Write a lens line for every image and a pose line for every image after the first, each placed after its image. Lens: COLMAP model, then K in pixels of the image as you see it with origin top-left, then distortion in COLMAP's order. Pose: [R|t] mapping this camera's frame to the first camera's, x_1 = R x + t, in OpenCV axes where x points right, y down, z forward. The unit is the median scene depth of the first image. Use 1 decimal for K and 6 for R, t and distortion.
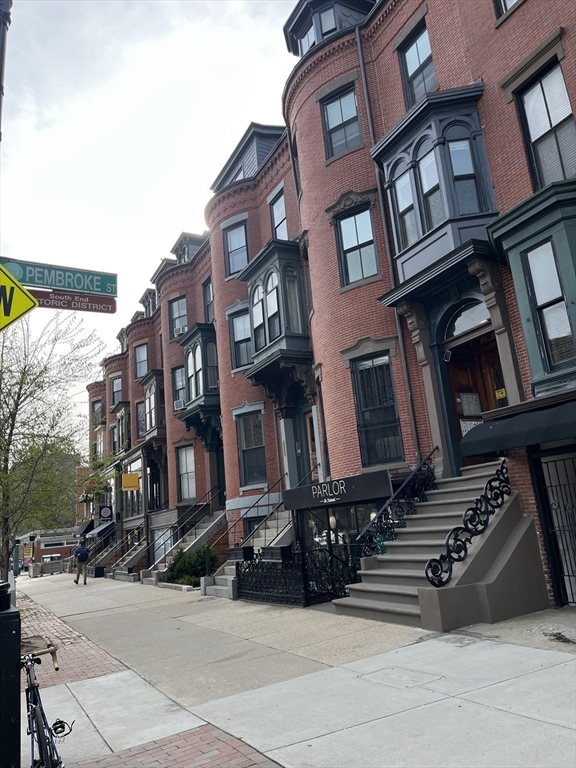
lens RADIAL K [[572.1, 0, 290.3], [0, 572.1, 380.3], [0, 0, 1]] dist [0.065486, -0.079642]
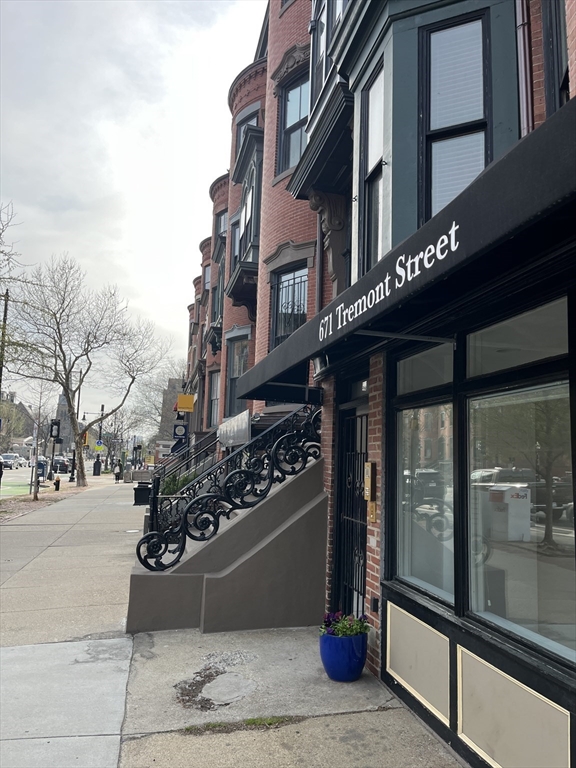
lens RADIAL K [[572.1, 0, 292.9], [0, 572.1, 385.4], [0, 0, 1]] dist [0.065486, -0.079642]
pose [[0.959015, 0.087767, -0.269419, 0.541920], [-0.054012, 0.990009, 0.130251, 0.021318], [0.278159, -0.110361, 0.954174, 0.345541]]
